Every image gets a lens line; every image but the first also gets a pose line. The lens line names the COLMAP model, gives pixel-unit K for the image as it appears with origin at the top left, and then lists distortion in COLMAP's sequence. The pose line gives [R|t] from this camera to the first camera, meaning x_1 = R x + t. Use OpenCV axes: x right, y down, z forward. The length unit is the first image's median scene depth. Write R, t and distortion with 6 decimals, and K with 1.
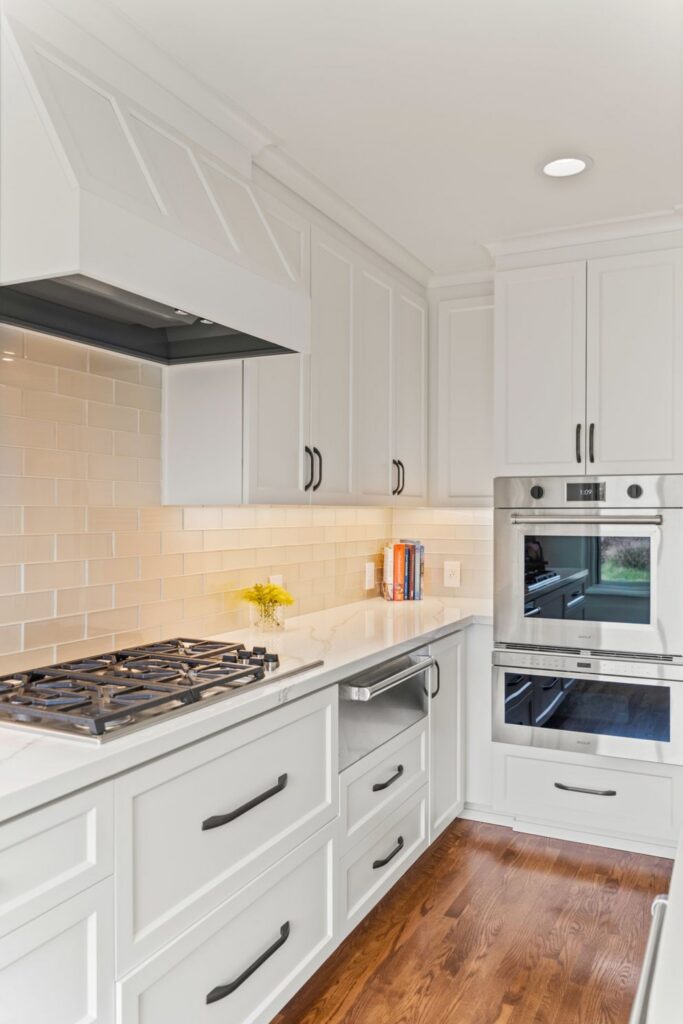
lens RADIAL K [[793.3, 0, 334.3], [0, 793.3, 516.3], [0, 0, 1]] dist [-0.009650, -0.002597]
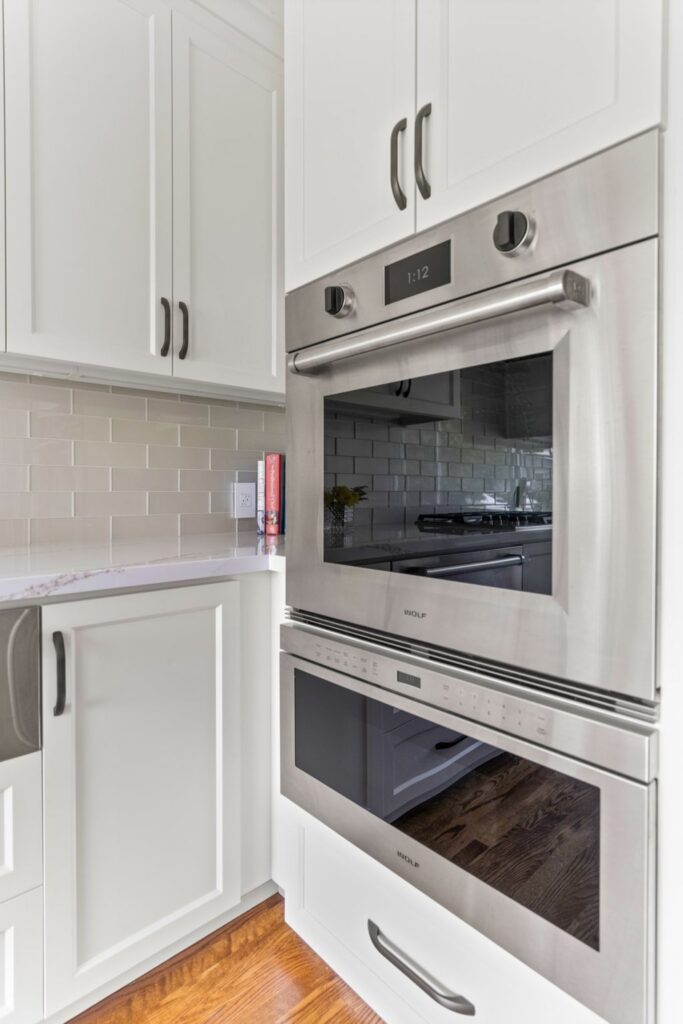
lens RADIAL K [[553.6, 0, 325.5], [0, 553.6, 495.4], [0, 0, 1]] dist [-0.000866, 0.000194]
pose [[0.929875, 0.006981, -0.367808, 0.381983], [-0.006462, 0.999976, 0.002643, 0.087898], [0.367818, -0.000081, 0.929898, 0.704447]]
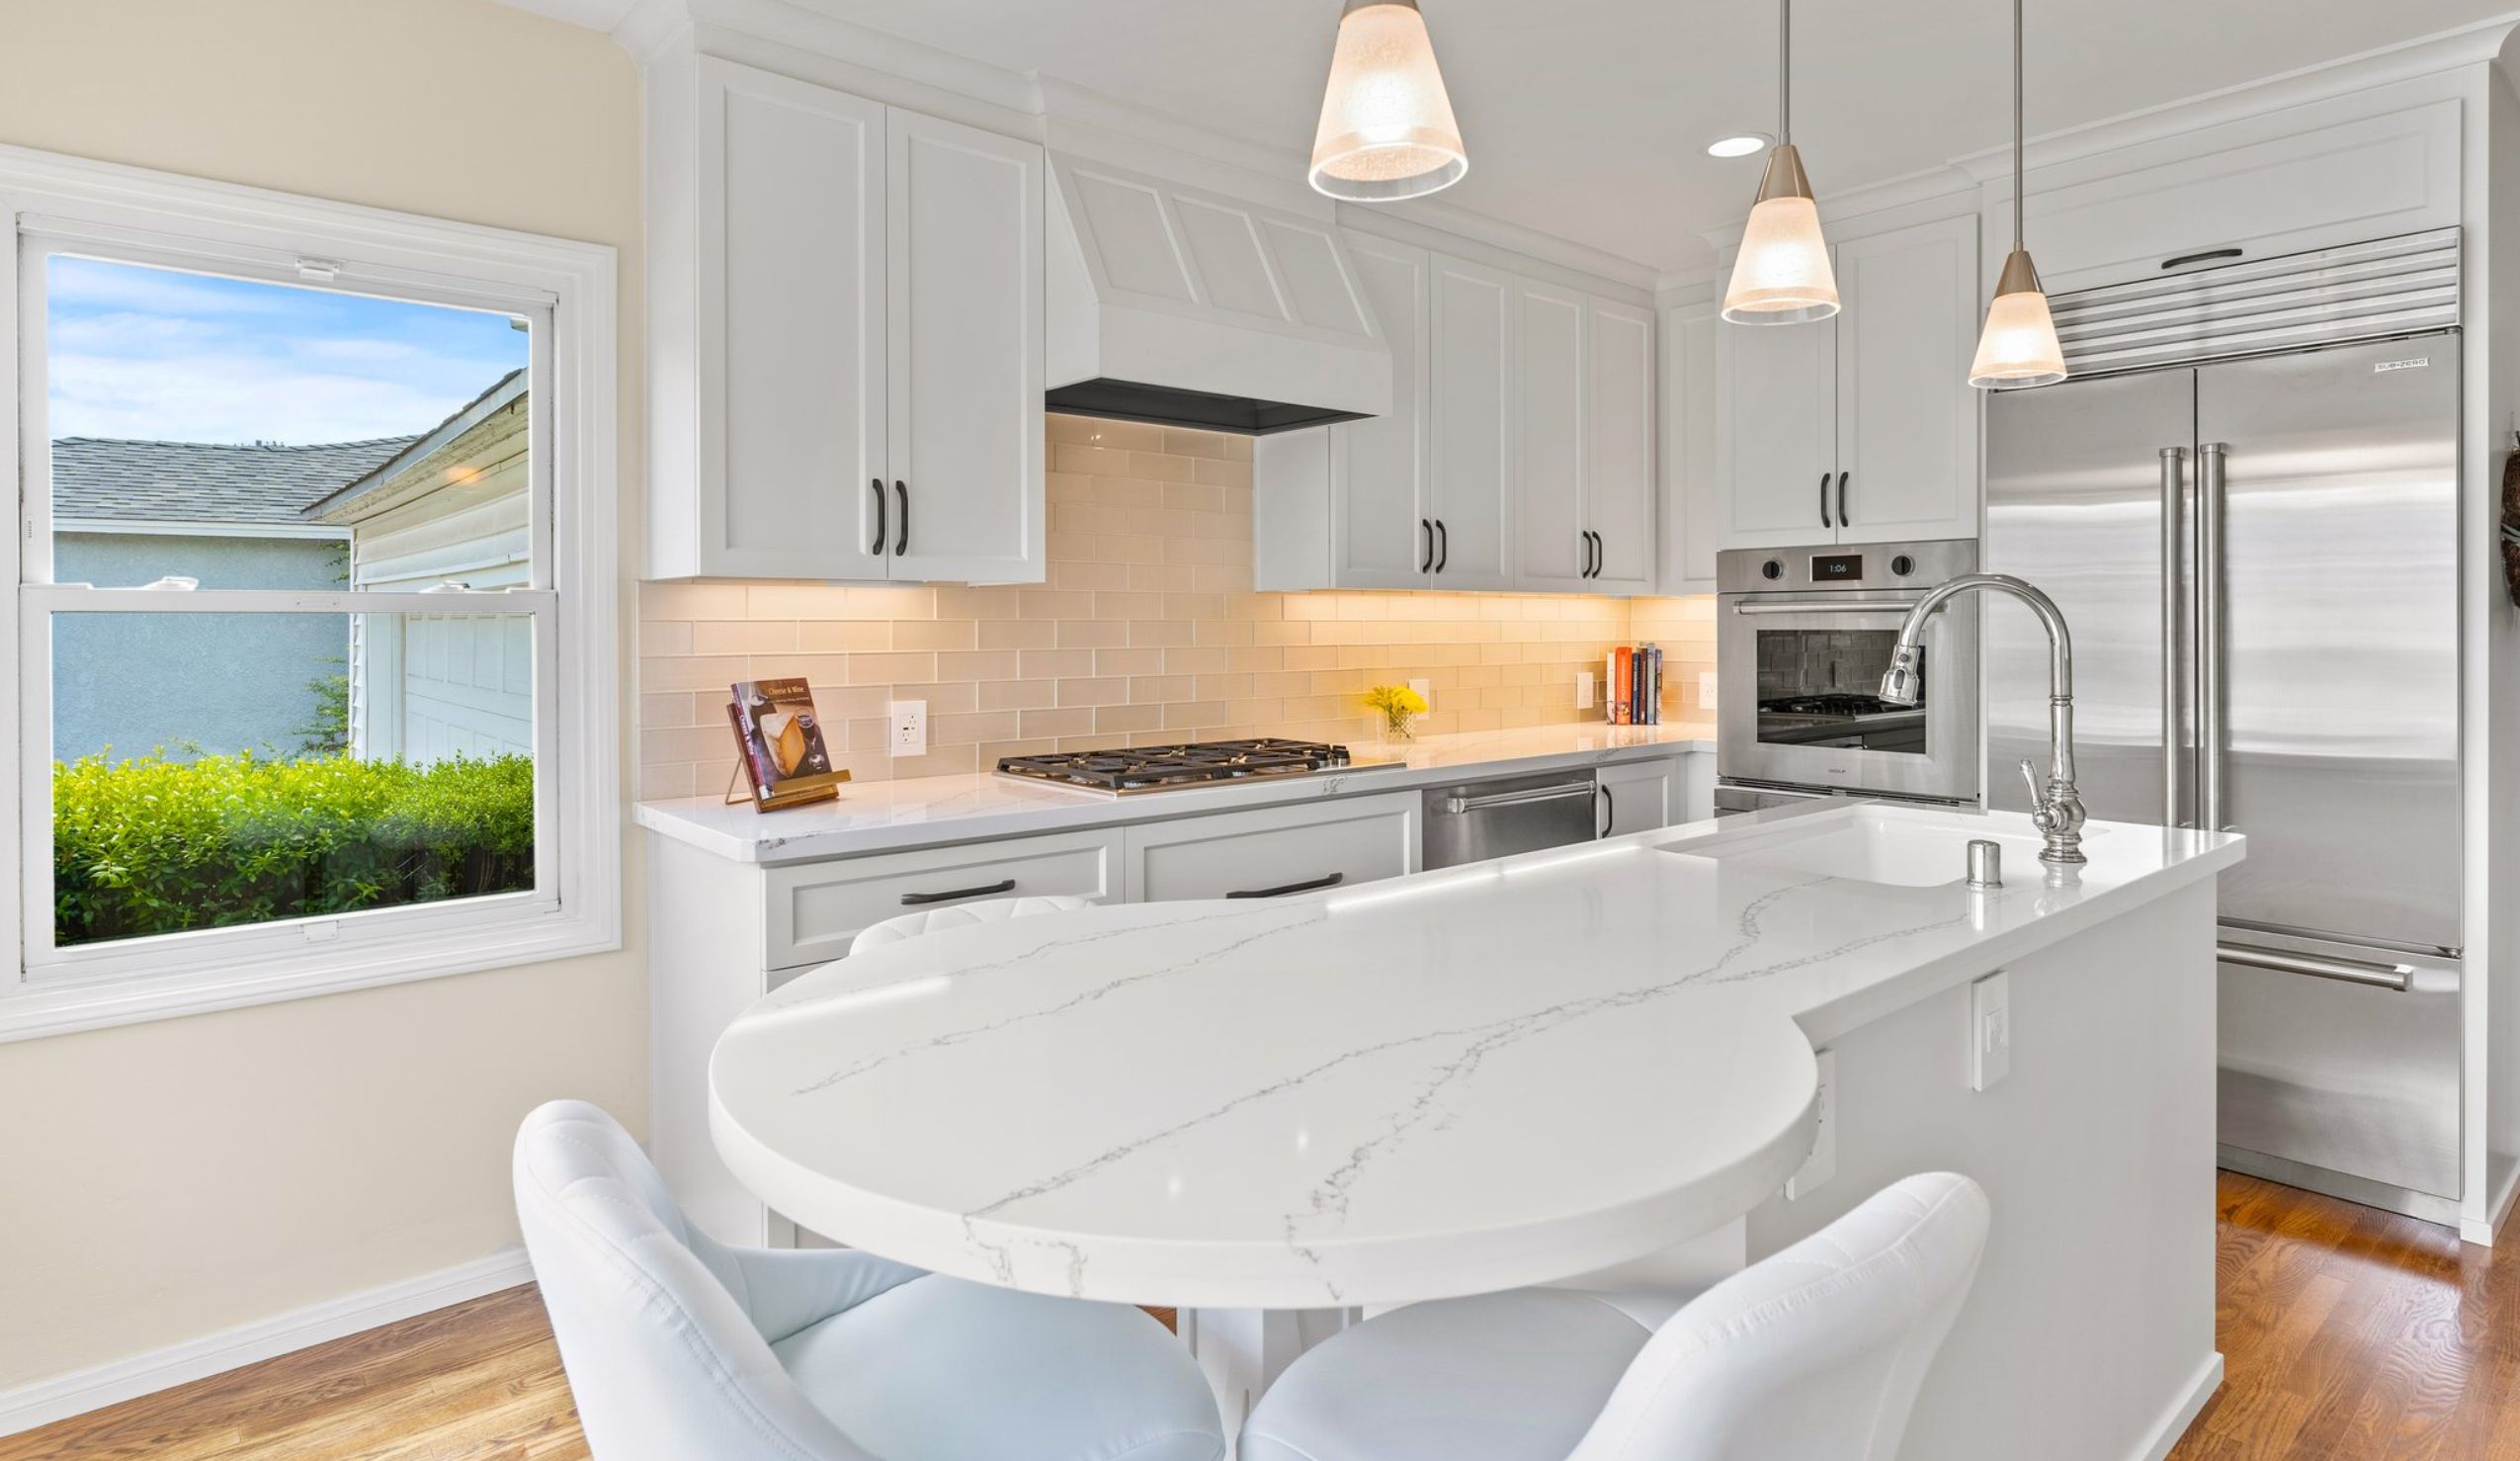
lens RADIAL K [[1306.4, 0, 1224.3], [0, 1306.4, 634.6], [0, 0, 1]] dist [0.004497, 0.001775]
pose [[0.917318, -0.000744, -0.398154, 0.279443], [0.001619, 0.999997, 0.001862, 0.026263], [0.398152, -0.002353, 0.917317, -0.306182]]
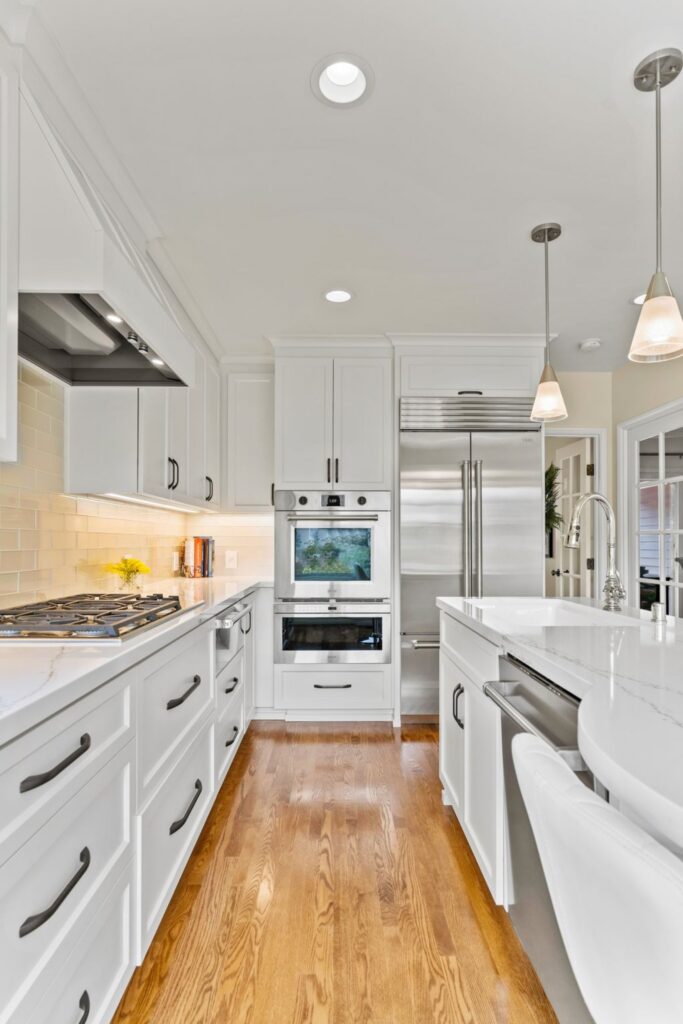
lens RADIAL K [[553.6, 0, 337.7], [0, 553.6, 536.0], [0, 0, 1]] dist [-0.000866, 0.000194]
pose [[0.888834, 0.004941, 0.458202, -0.190902], [0.001871, 0.999894, -0.014413, 0.057283], [-0.458225, 0.013668, 0.888731, -0.006369]]
